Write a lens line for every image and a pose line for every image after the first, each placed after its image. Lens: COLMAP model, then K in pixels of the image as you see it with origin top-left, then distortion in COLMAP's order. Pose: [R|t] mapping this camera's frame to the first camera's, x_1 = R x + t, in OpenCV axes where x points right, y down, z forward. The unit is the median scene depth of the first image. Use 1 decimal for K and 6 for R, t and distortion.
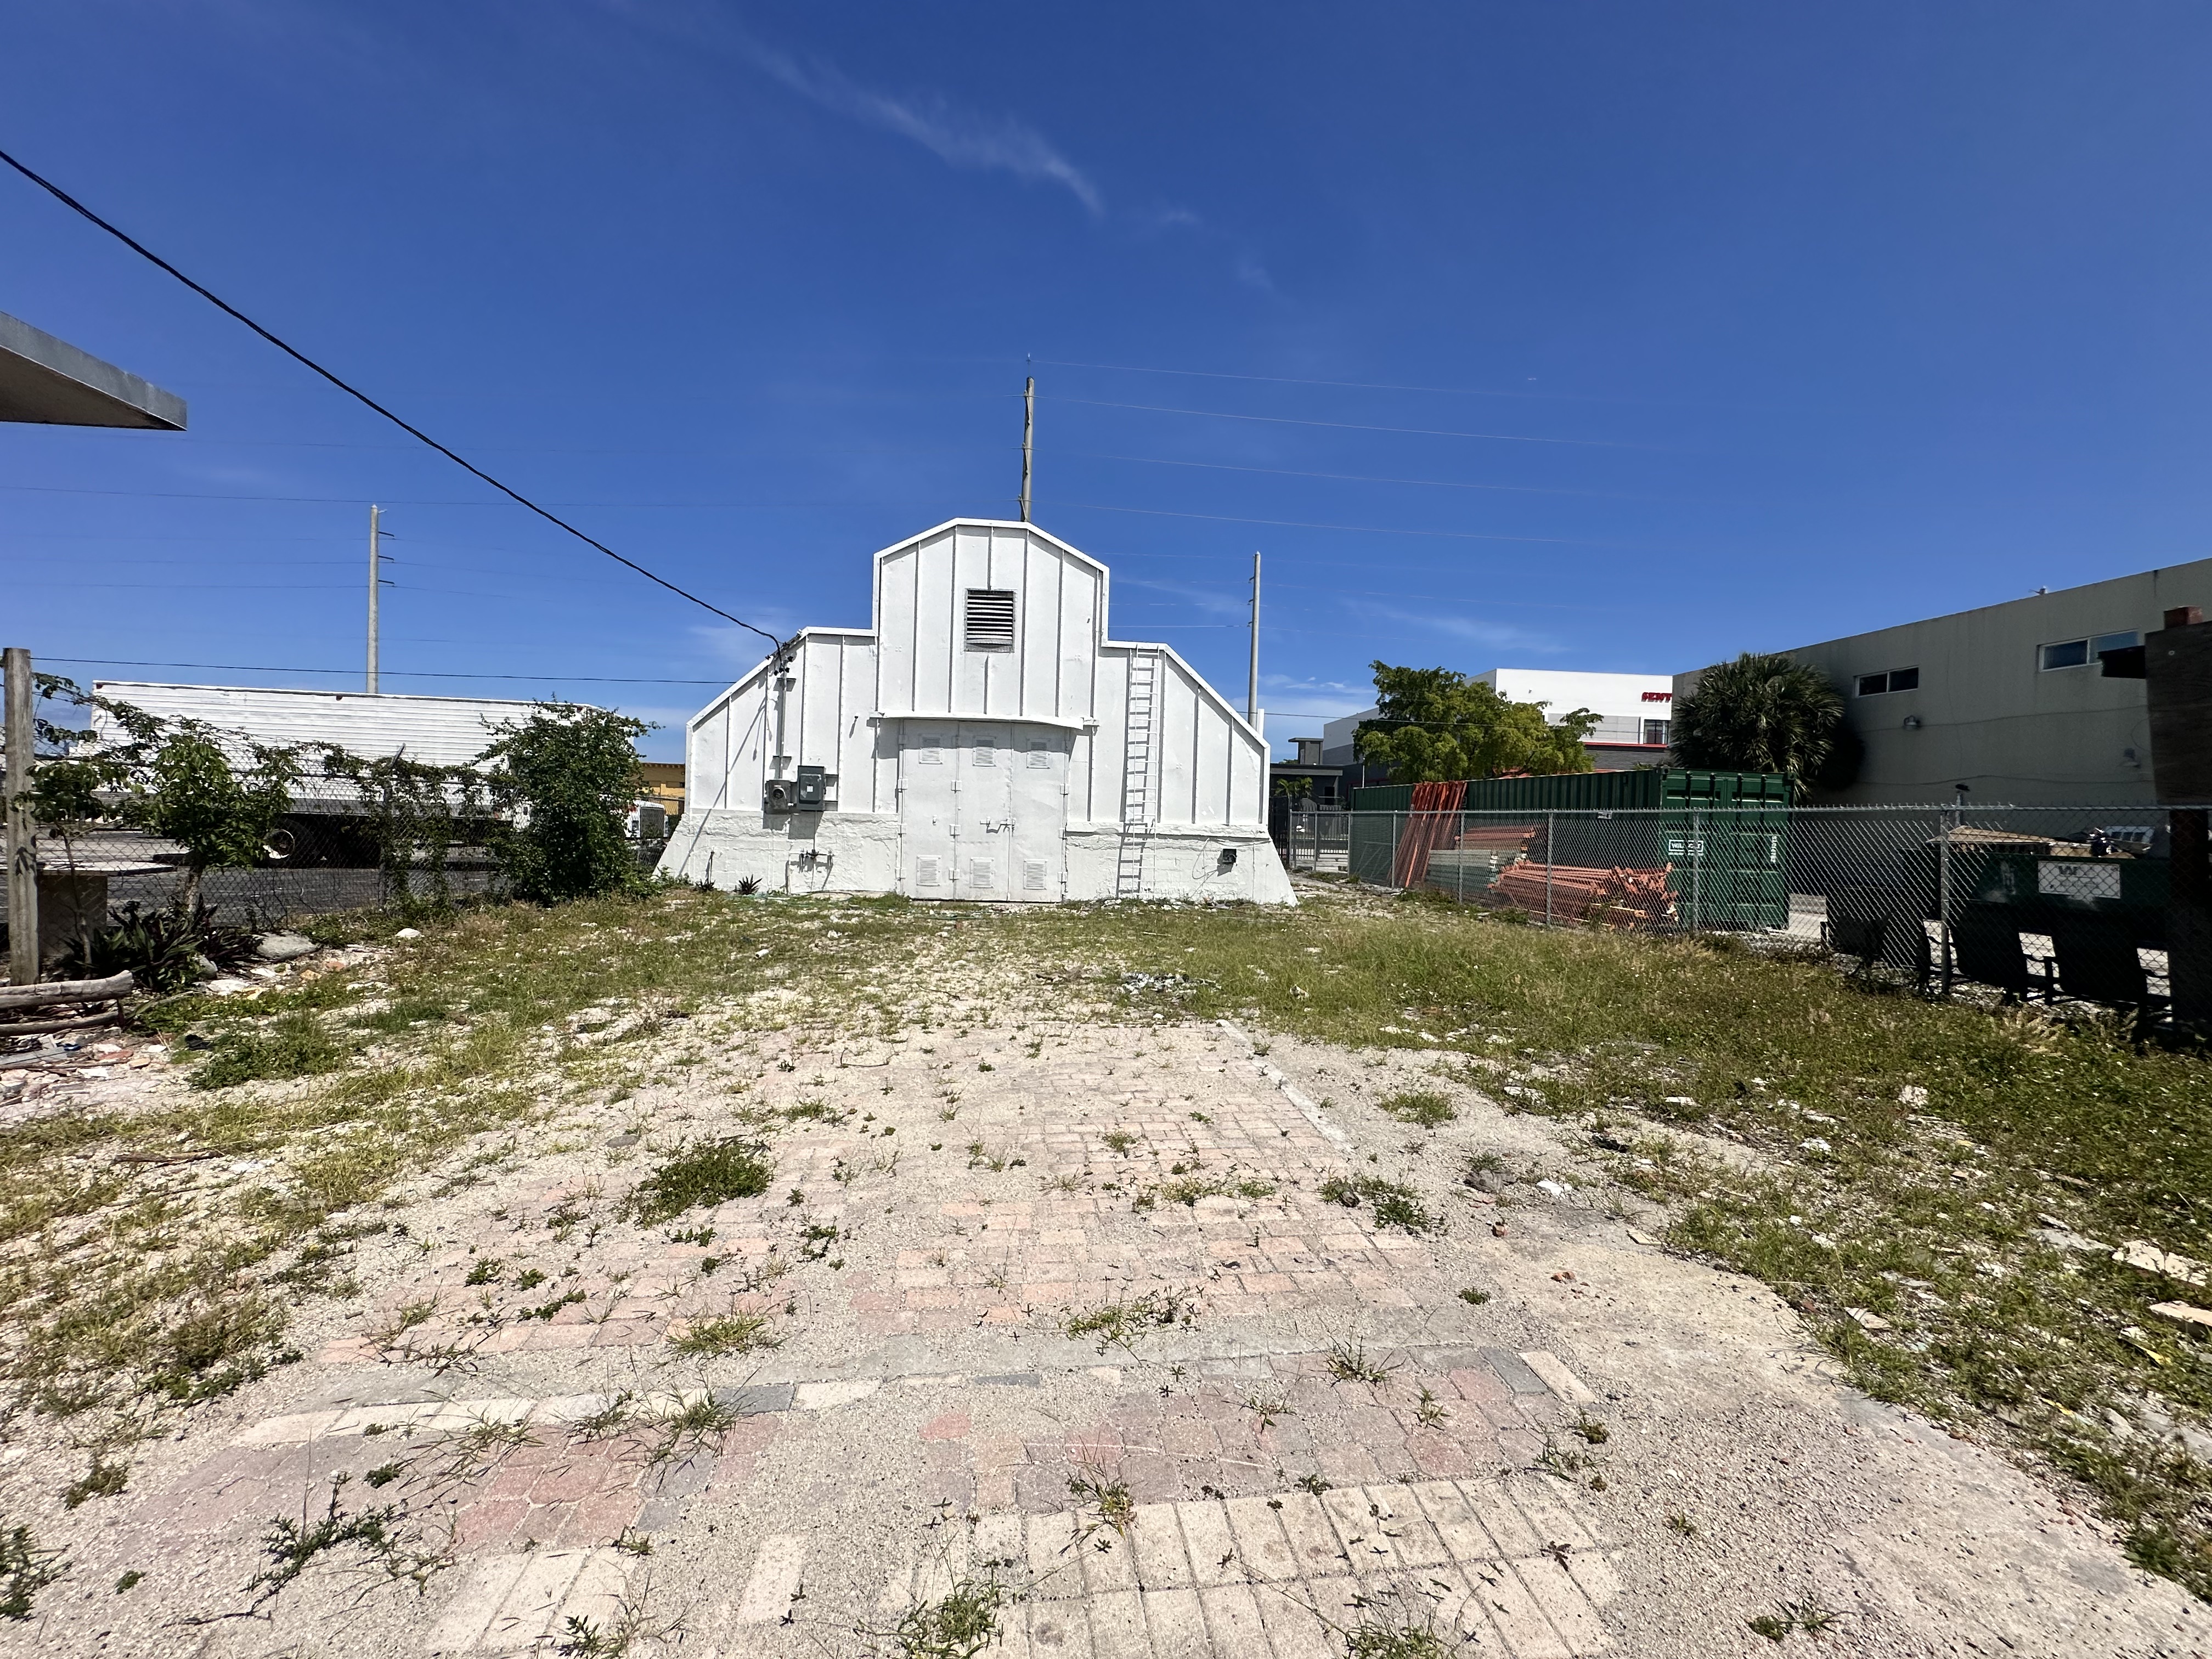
lens RADIAL K [[878.6, 0, 1104.7], [0, 878.6, 831.7], [0, 0, 1]] dist [-0.002829, 0.000001]
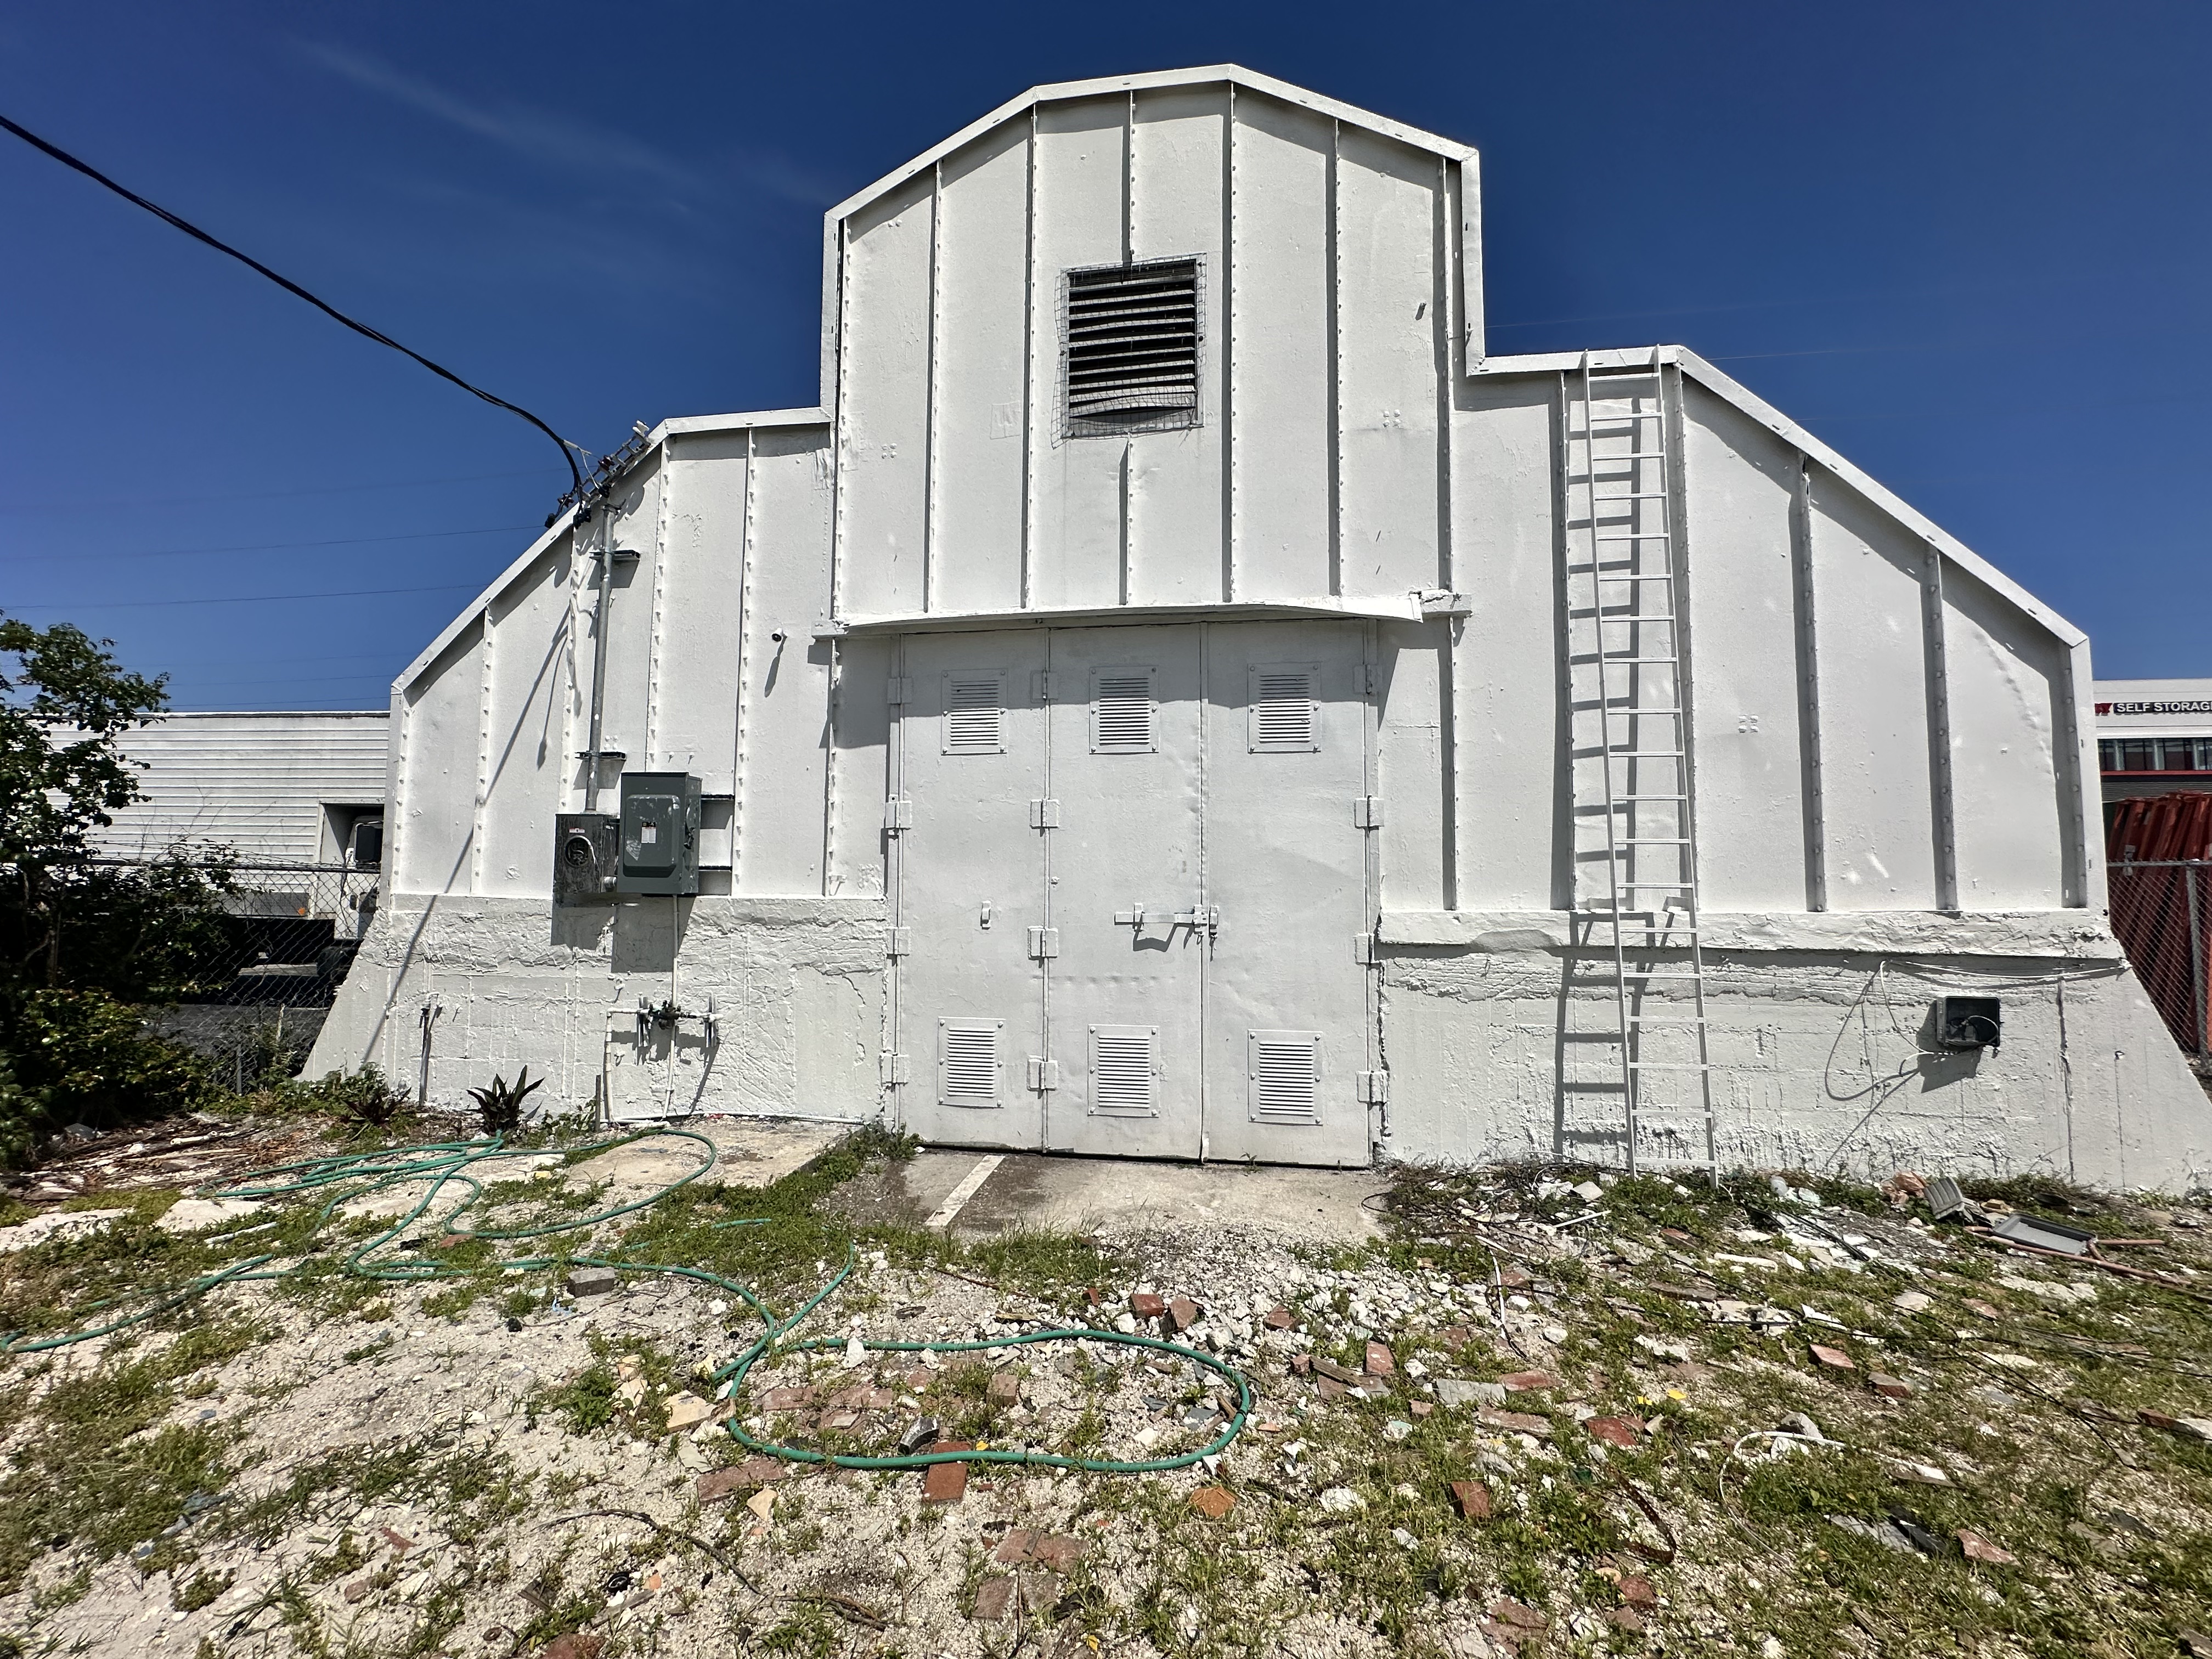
lens RADIAL K [[878.6, 0, 1096.2], [0, 878.6, 834.2], [0, 0, 1]] dist [-0.002829, 0.000001]
pose [[0.970191, -0.037345, -0.239449, -0.066639], [0.016014, 0.995775, -0.090418, -0.012770], [0.241814, 0.083889, 0.966690, 0.669567]]
